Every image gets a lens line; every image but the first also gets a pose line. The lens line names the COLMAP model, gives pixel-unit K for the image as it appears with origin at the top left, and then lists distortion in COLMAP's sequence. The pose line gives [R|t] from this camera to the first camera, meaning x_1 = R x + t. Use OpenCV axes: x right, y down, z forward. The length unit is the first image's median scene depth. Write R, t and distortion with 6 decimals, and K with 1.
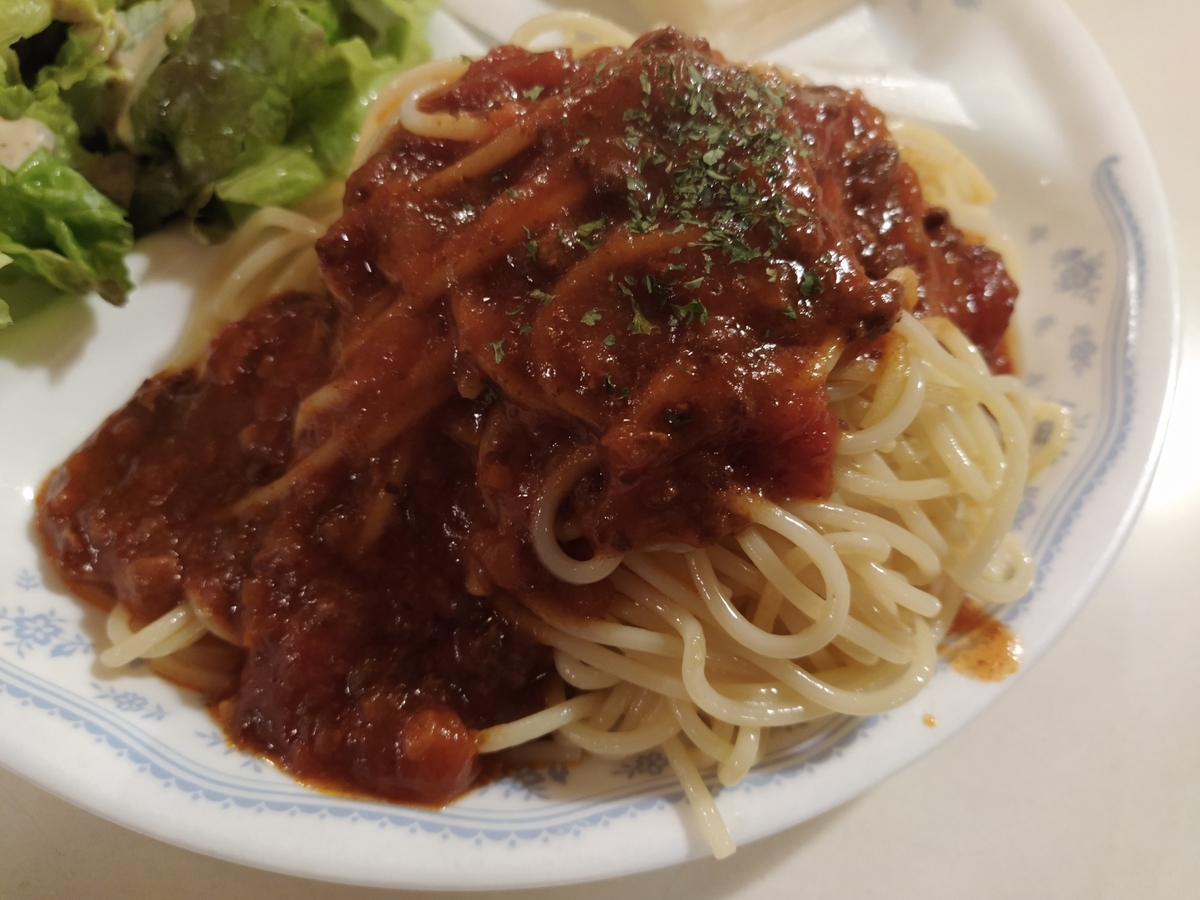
lens RADIAL K [[969.4, 0, 600.0], [0, 969.4, 450.0], [0, 0, 1]] dist [-0.002670, -0.001032]
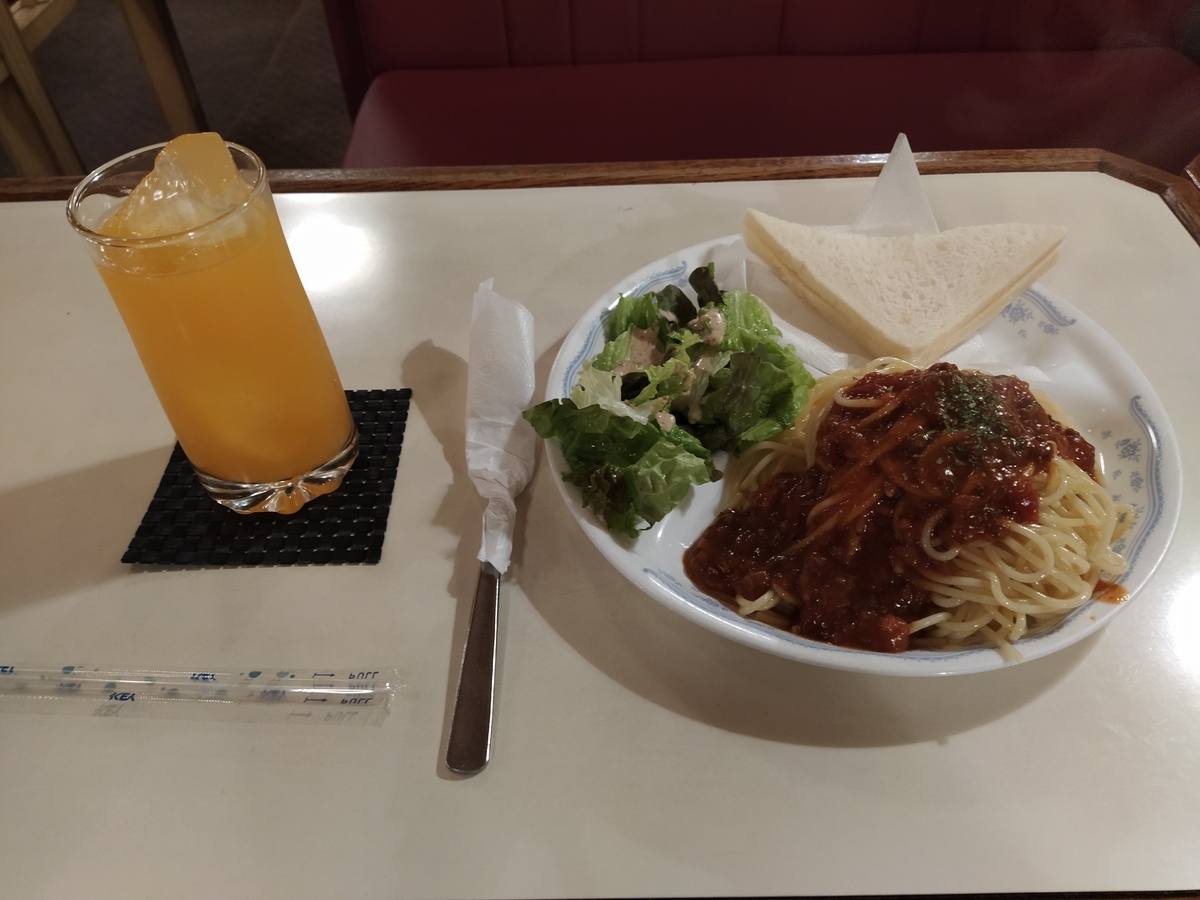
lens RADIAL K [[898.8, 0, 600.0], [0, 898.8, 450.0], [0, 0, 1]] dist [0.074203, -0.153851]
pose [[0.991978, -0.070117, -0.105184, -0.646242], [0.038022, 0.959035, -0.280723, 0.484644], [0.120559, 0.274472, 0.954008, -1.495691]]
